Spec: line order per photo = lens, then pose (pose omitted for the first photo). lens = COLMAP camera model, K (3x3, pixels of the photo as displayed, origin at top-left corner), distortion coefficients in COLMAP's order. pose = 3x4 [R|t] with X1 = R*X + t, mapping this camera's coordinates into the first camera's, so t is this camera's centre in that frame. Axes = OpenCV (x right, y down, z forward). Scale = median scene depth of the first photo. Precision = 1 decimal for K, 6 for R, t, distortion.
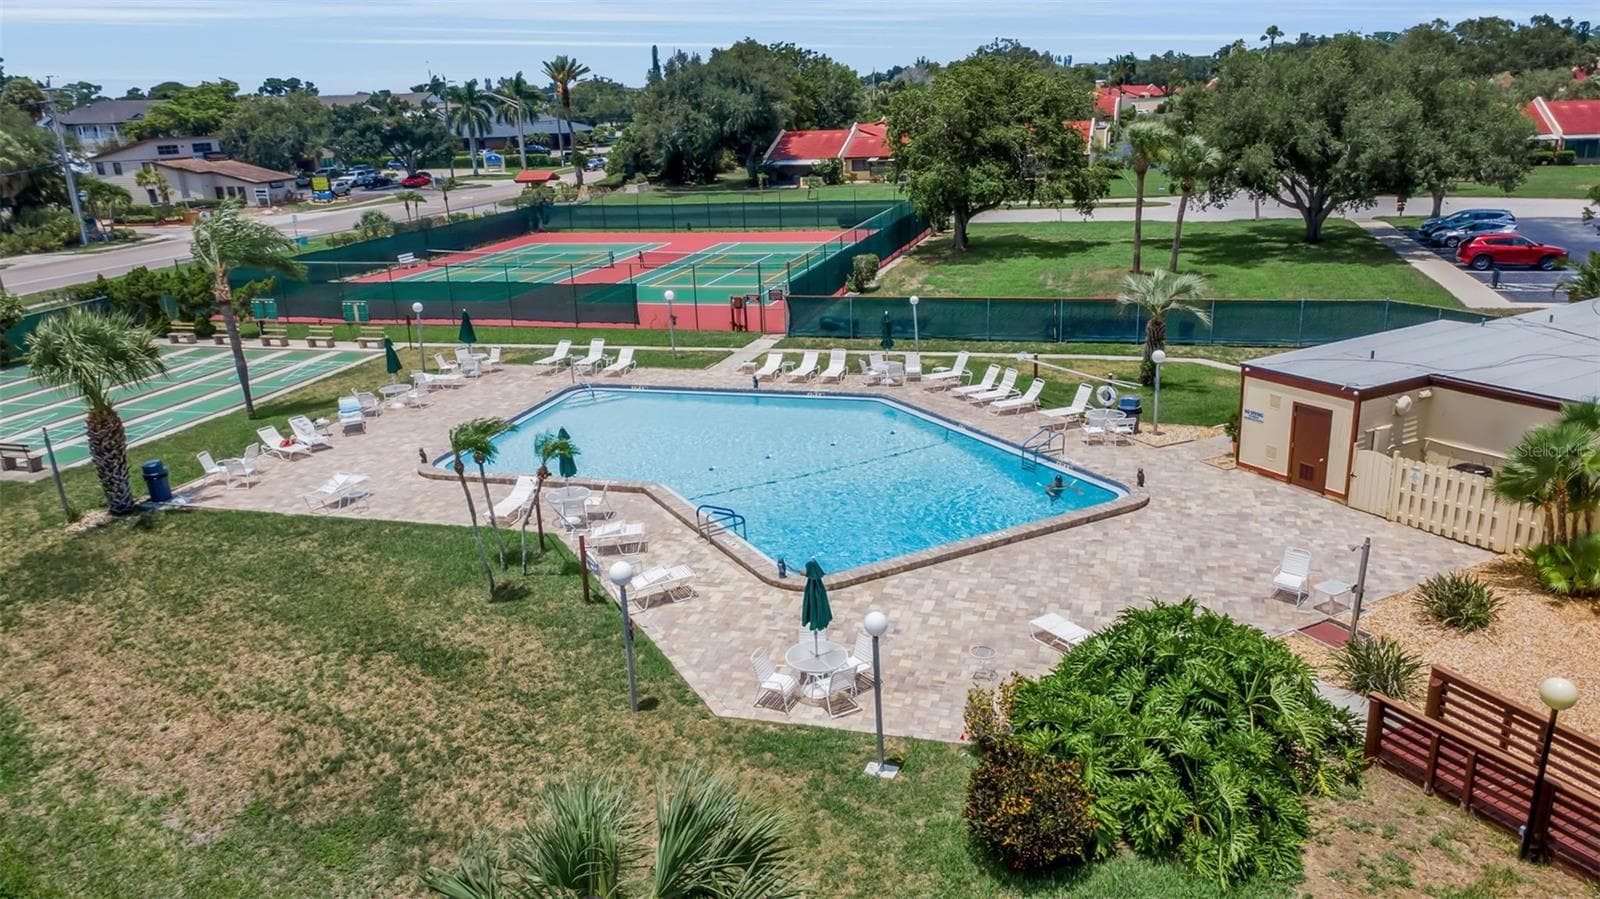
lens RADIAL K [[1149.8, 0, 788.3], [0, 1149.8, 459.9], [0, 0, 1]] dist [0.008043, 0.050490]
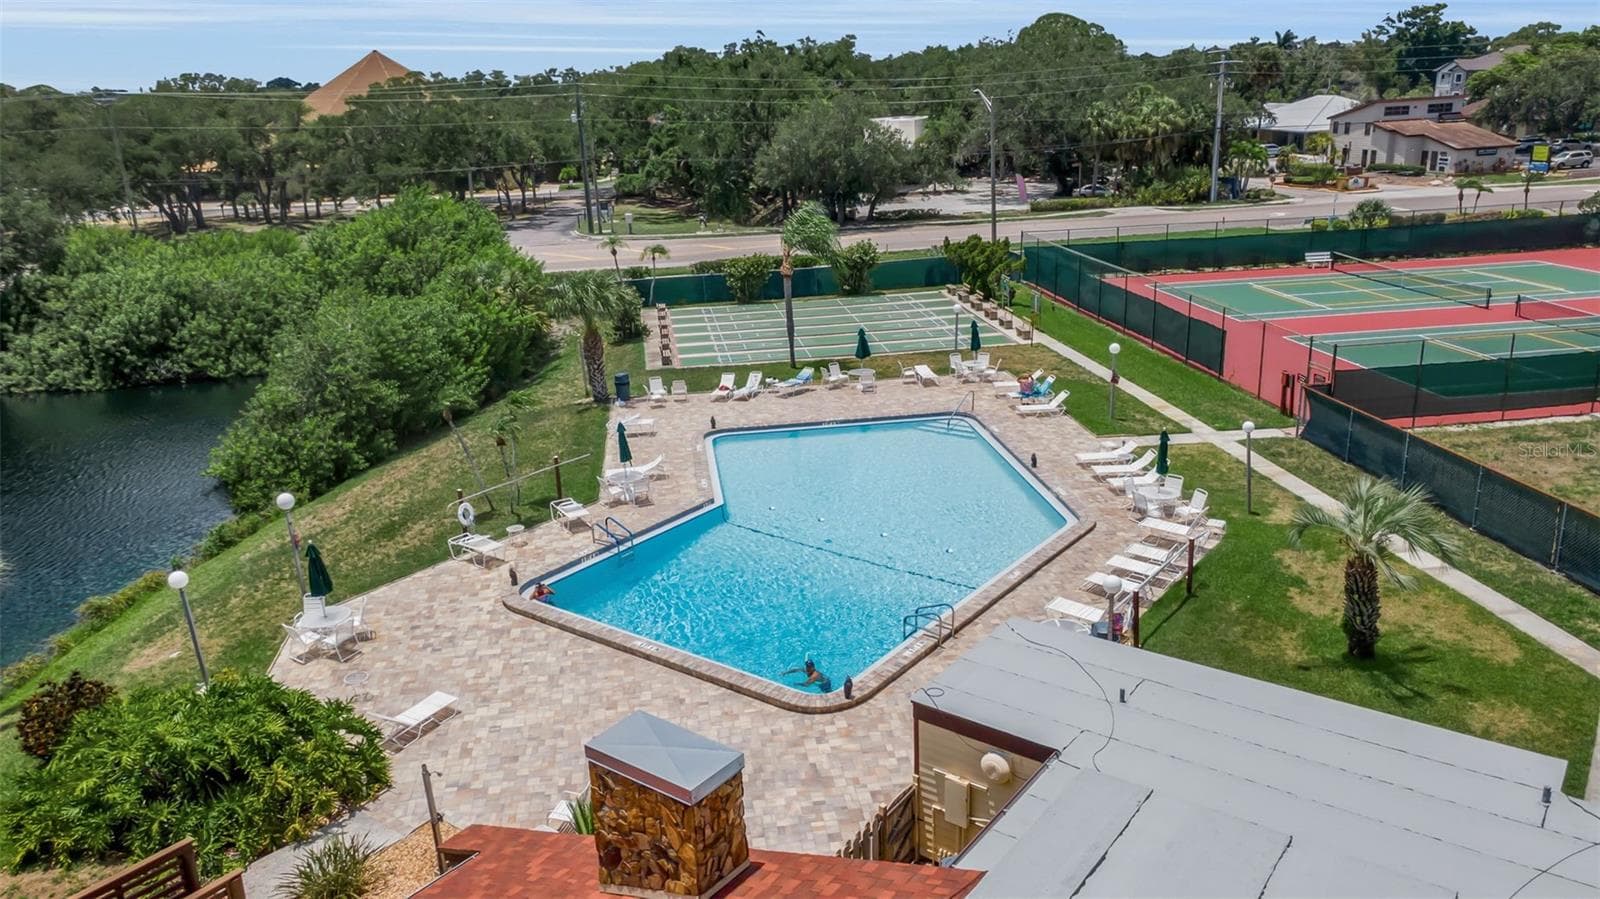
lens RADIAL K [[1149.8, 0, 788.3], [0, 1149.8, 459.9], [0, 0, 1]] dist [0.008043, 0.050490]
pose [[0.415061, 0.307910, -0.856105, 0.270667], [-0.261687, 0.941627, 0.211796, -0.085144], [0.871346, 0.136123, 0.471409, 0.168345]]
